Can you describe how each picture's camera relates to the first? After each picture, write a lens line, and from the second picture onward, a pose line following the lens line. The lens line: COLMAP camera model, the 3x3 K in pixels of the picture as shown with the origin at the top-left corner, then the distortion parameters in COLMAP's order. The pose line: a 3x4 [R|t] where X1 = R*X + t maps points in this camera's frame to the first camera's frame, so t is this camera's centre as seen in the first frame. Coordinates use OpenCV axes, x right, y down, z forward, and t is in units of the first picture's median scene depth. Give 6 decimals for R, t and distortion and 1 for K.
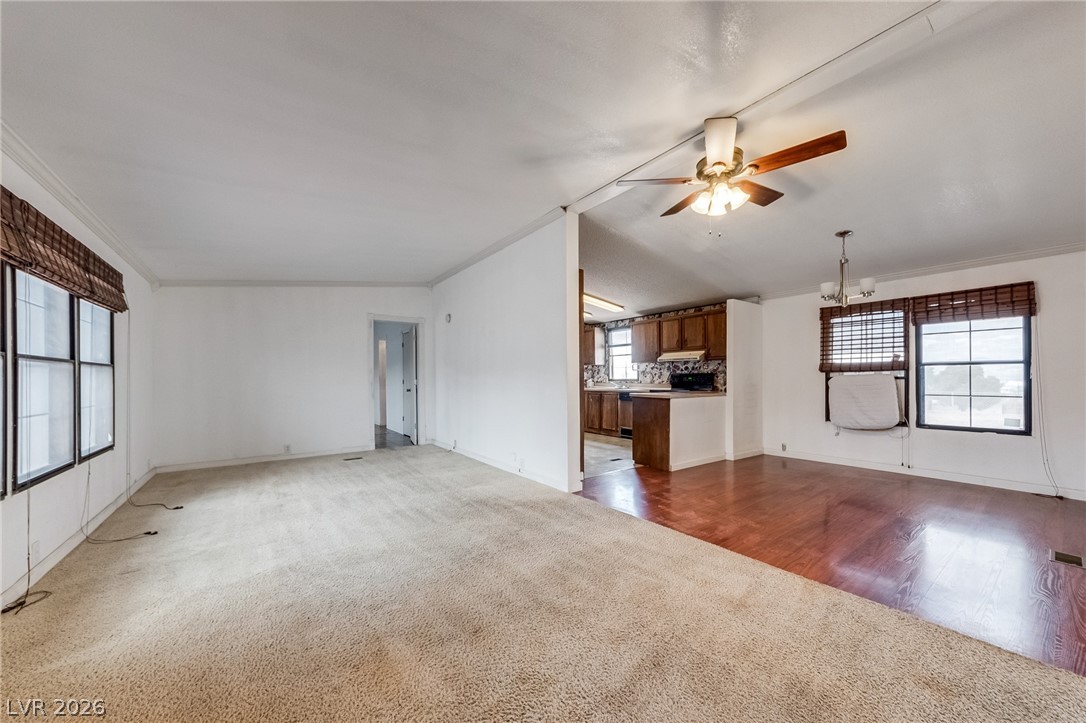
lens RADIAL K [[391.7, 0, 539.7], [0, 391.7, 378.4], [0, 0, 1]] dist [0.000151, -0.000058]
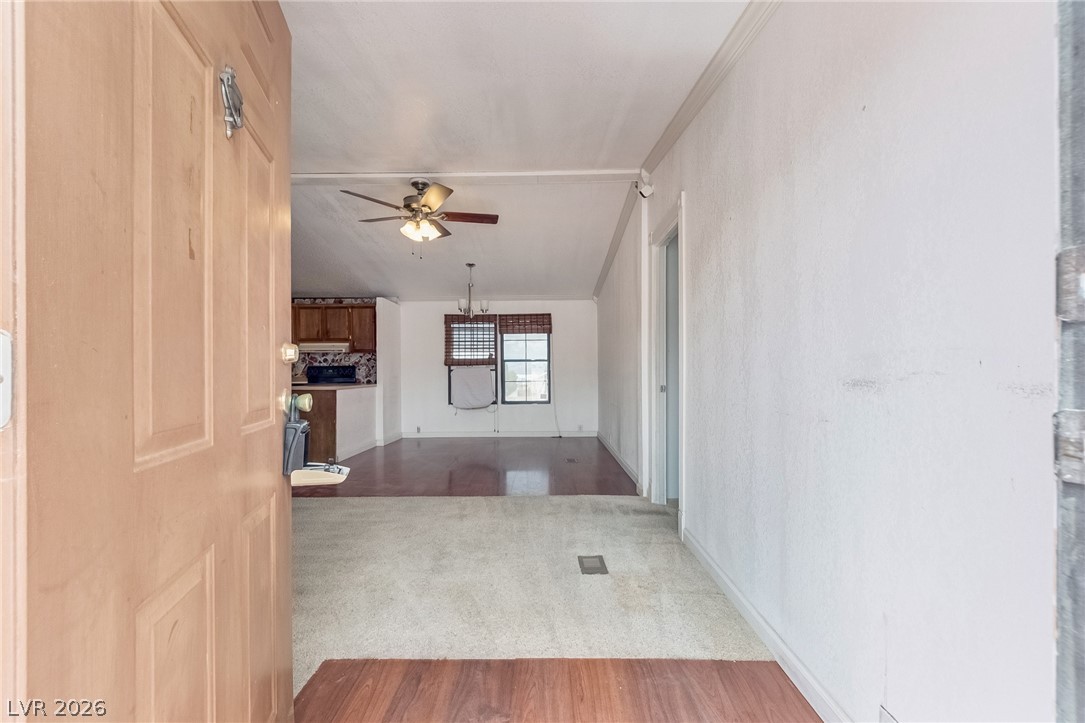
lens RADIAL K [[441.8, 0, 543.6], [0, 441.8, 368.3], [0, 0, 1]] dist [0.000271, 0.000004]
pose [[0.597306, 0.003432, 0.802006, -0.235655], [0.003711, 0.999968, -0.007042, 0.004299], [-0.802005, 0.007183, 0.597274, -0.097914]]
